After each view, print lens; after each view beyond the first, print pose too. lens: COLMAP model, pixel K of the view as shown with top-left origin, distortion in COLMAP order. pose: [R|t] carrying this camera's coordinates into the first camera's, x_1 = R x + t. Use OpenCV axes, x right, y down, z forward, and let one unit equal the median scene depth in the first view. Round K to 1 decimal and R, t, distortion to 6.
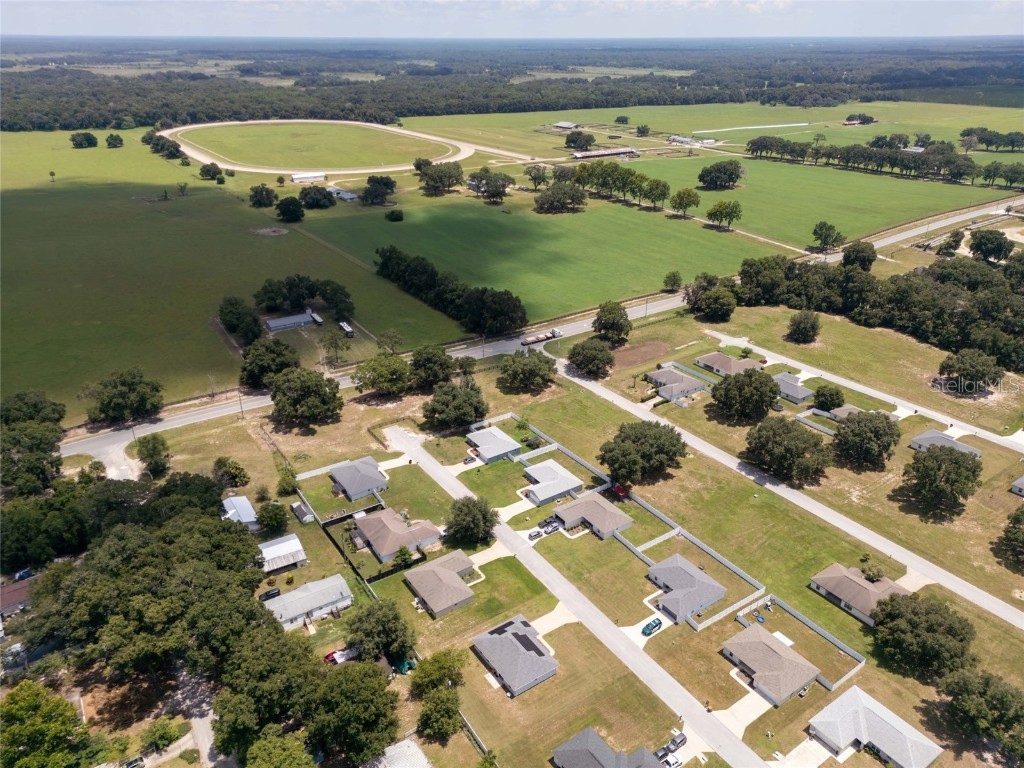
lens RADIAL K [[715.8, 0, 512.0], [0, 715.8, 384.0], [0, 0, 1]] dist [0.057768, -0.040387]
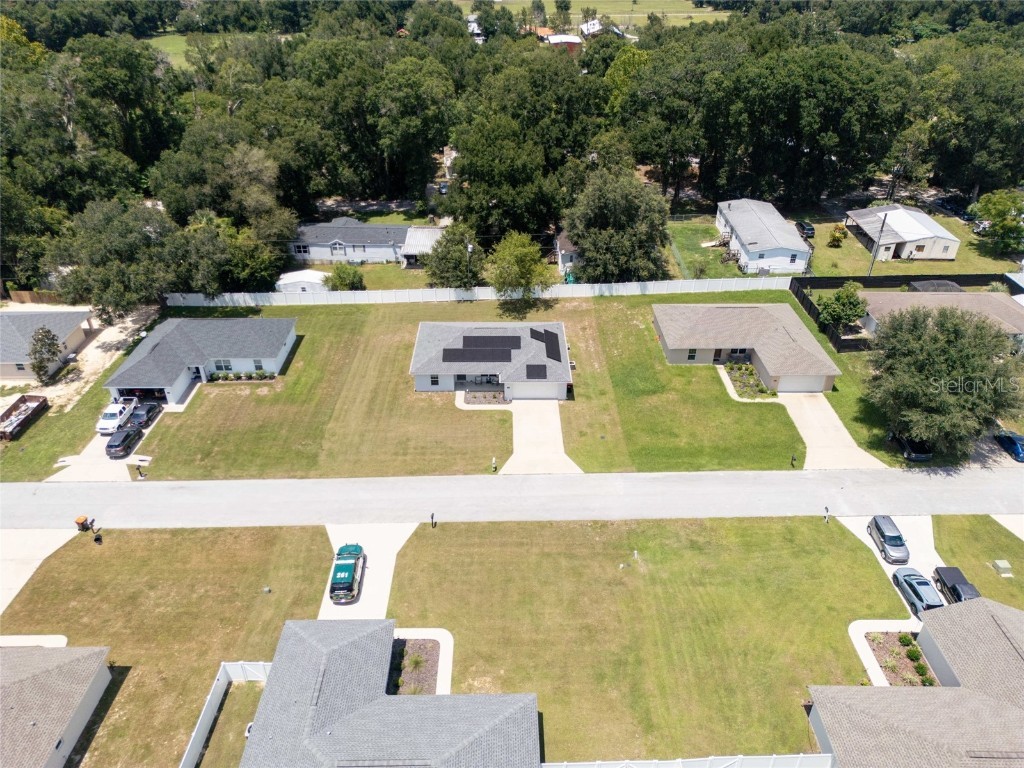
lens RADIAL K [[715.8, 0, 512.0], [0, 715.8, 384.0], [0, 0, 1]] dist [0.057768, -0.040387]
pose [[-0.559457, 0.436852, -0.704392, 0.345221], [-0.364059, 0.633957, 0.682319, 0.035368], [0.744626, 0.638169, -0.195632, 1.069150]]
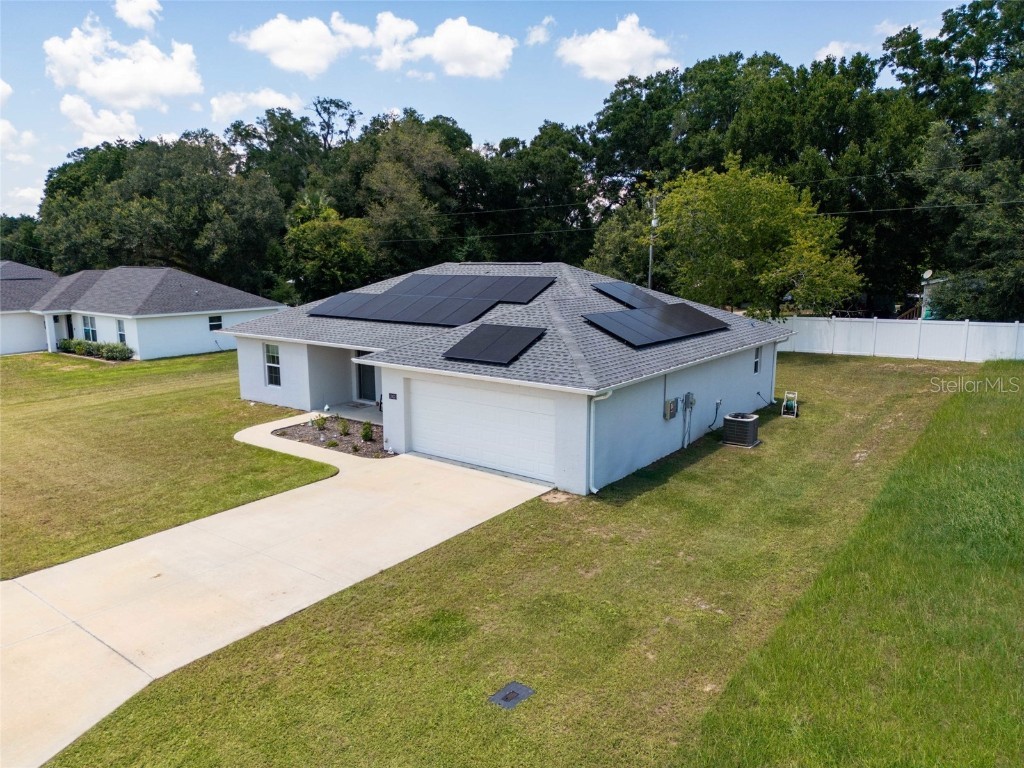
lens RADIAL K [[715.8, 0, 512.0], [0, 715.8, 384.0], [0, 0, 1]] dist [0.057768, -0.040387]
pose [[-0.949749, 0.060599, -0.307091, 0.049166], [-0.132266, 0.811491, 0.569199, 0.273602], [0.283695, 0.581214, -0.762698, 1.073180]]
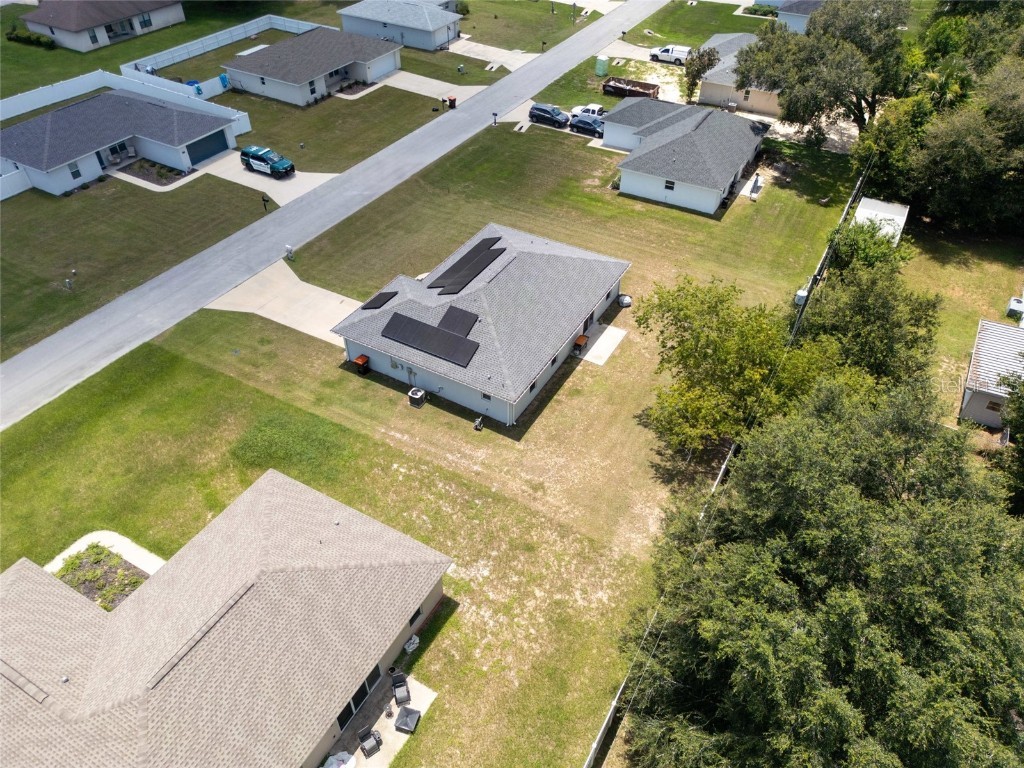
lens RADIAL K [[715.8, 0, 512.0], [0, 715.8, 384.0], [0, 0, 1]] dist [0.057768, -0.040387]
pose [[-0.433748, -0.600545, 0.671720, -0.213895], [0.389895, 0.546991, 0.740798, 0.158084], [-0.812308, 0.583220, -0.003107, 0.966150]]
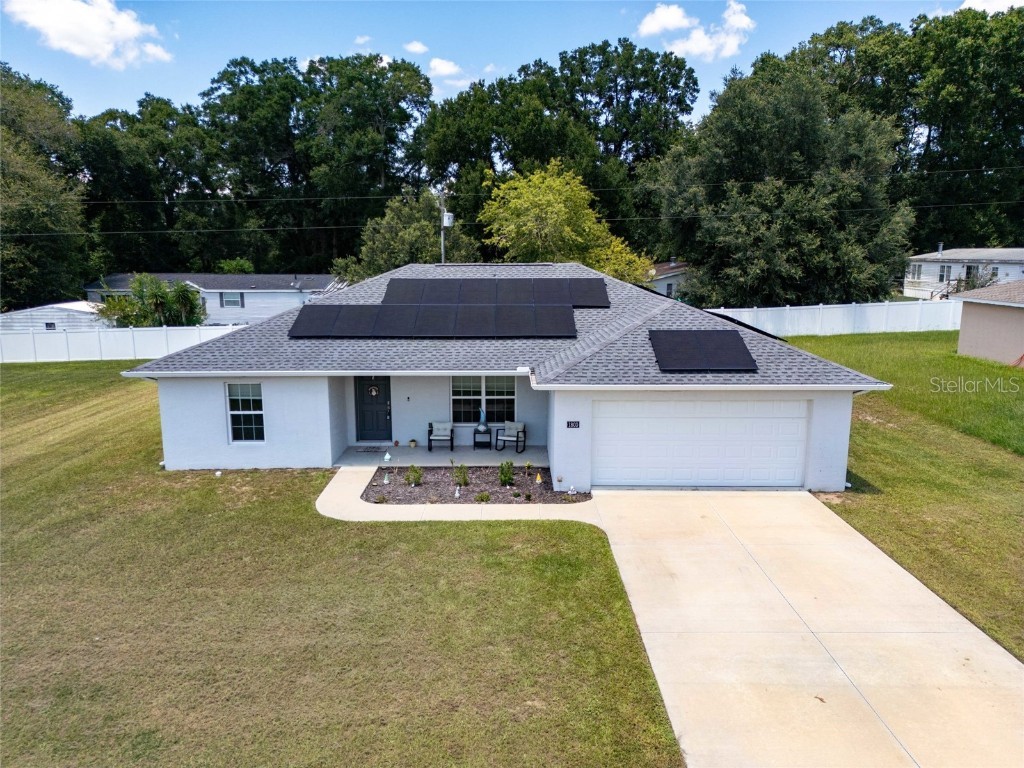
lens RADIAL K [[715.8, 0, 512.0], [0, 715.8, 384.0], [0, 0, 1]] dist [0.057768, -0.040387]
pose [[-0.563692, 0.150617, -0.812137, 0.113441], [-0.358878, 0.840918, 0.405046, 0.302749], [0.743948, 0.519780, -0.419966, 1.012532]]
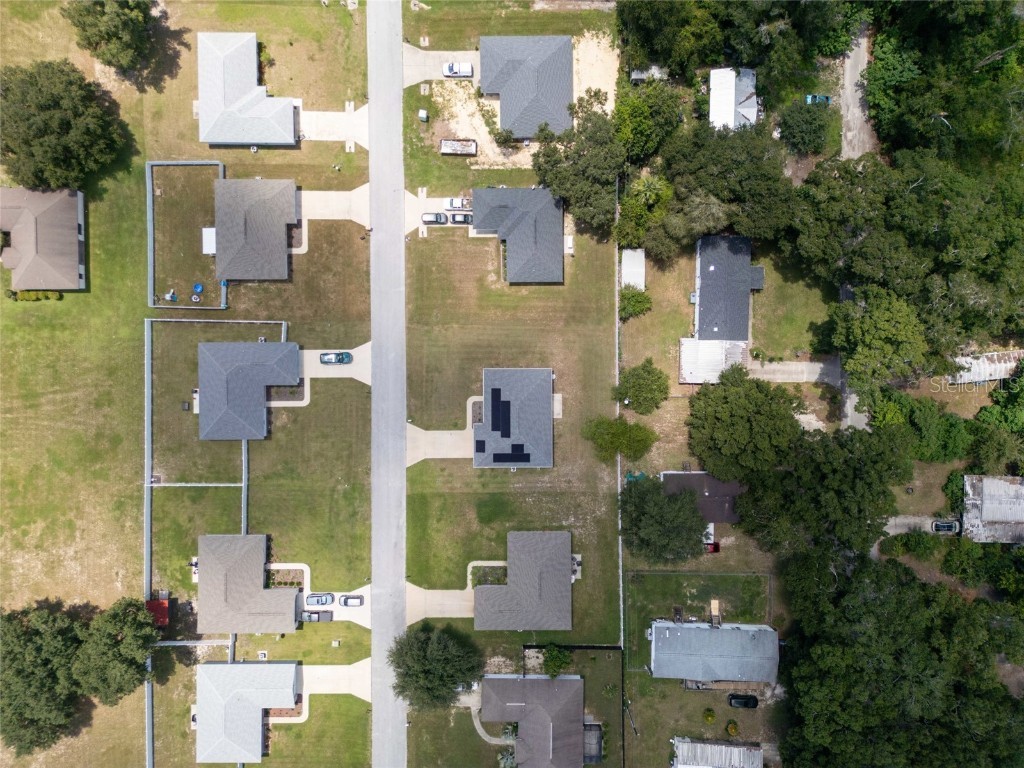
lens RADIAL K [[715.8, 0, 512.0], [0, 715.8, 384.0], [0, 0, 1]] dist [0.057768, -0.040387]
pose [[-0.826028, -0.563530, -0.010619, 0.035933], [0.240703, -0.369737, 0.897417, -0.297121], [-0.509647, 0.738735, 0.441056, 0.601160]]
